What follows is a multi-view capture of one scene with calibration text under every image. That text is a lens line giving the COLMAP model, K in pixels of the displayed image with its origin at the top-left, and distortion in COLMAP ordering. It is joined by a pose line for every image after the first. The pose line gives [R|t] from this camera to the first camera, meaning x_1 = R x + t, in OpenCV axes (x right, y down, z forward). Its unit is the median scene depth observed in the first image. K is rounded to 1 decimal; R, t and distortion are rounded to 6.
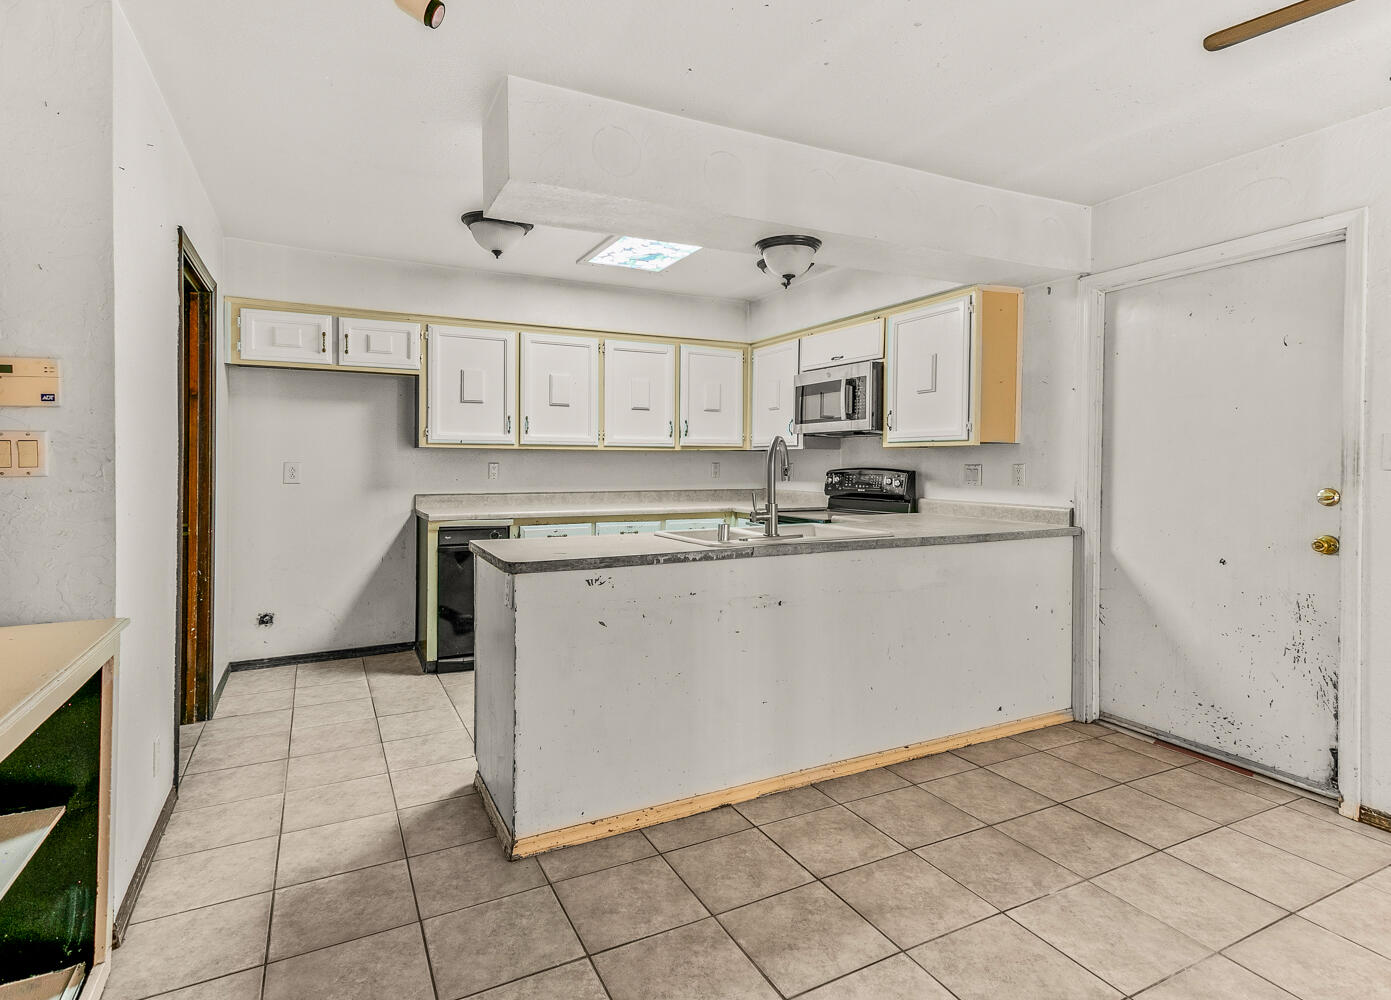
lens RADIAL K [[735.2, 0, 695.7], [0, 735.2, 468.7], [0, 0, 1]] dist [-0.000248, -0.000261]
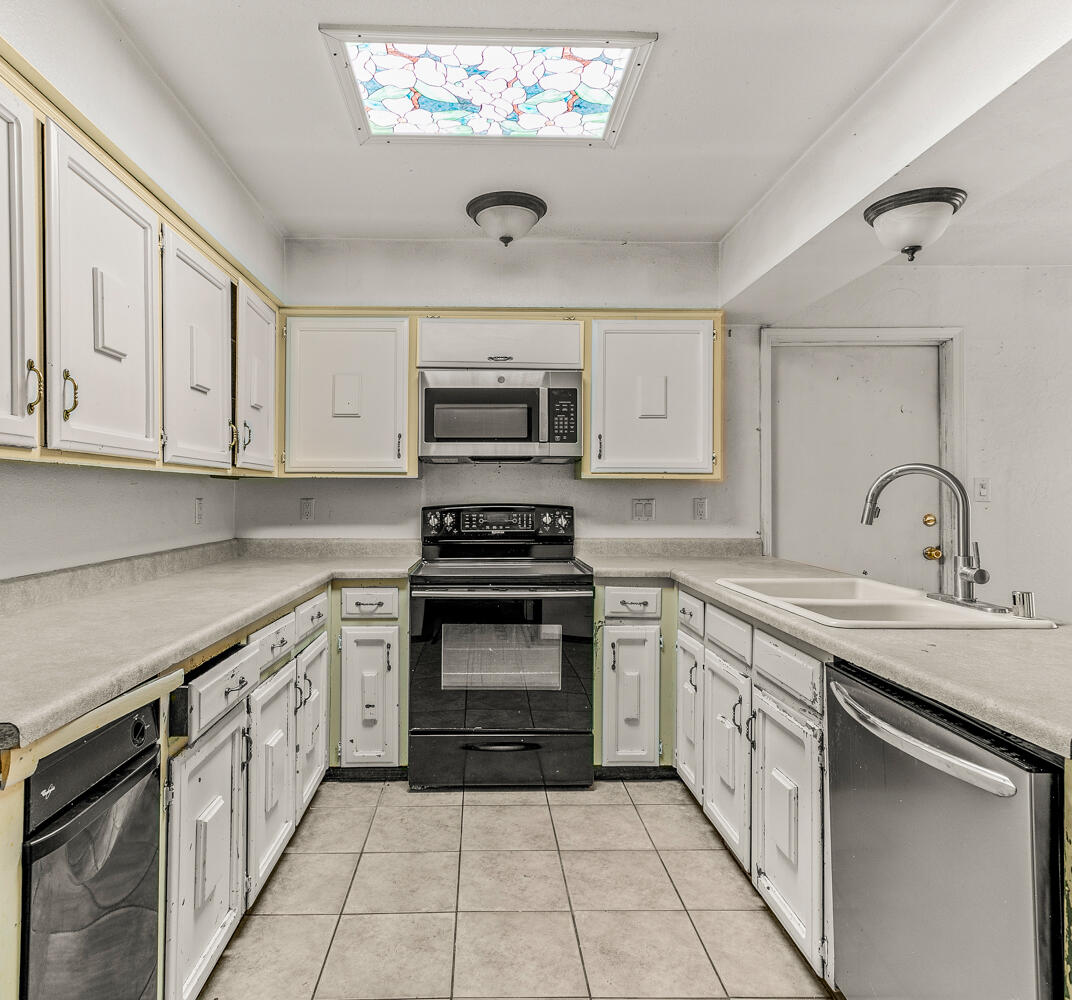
lens RADIAL K [[692.3, 0, 536.0], [0, 692.3, 500.0], [0, 0, 1]] dist [0.008212, 0.000896]
pose [[0.440490, -0.009244, 0.897710, -0.454119], [0.007742, 0.999949, 0.006498, -0.010406], [-0.897724, 0.004088, 0.440539, 0.692405]]
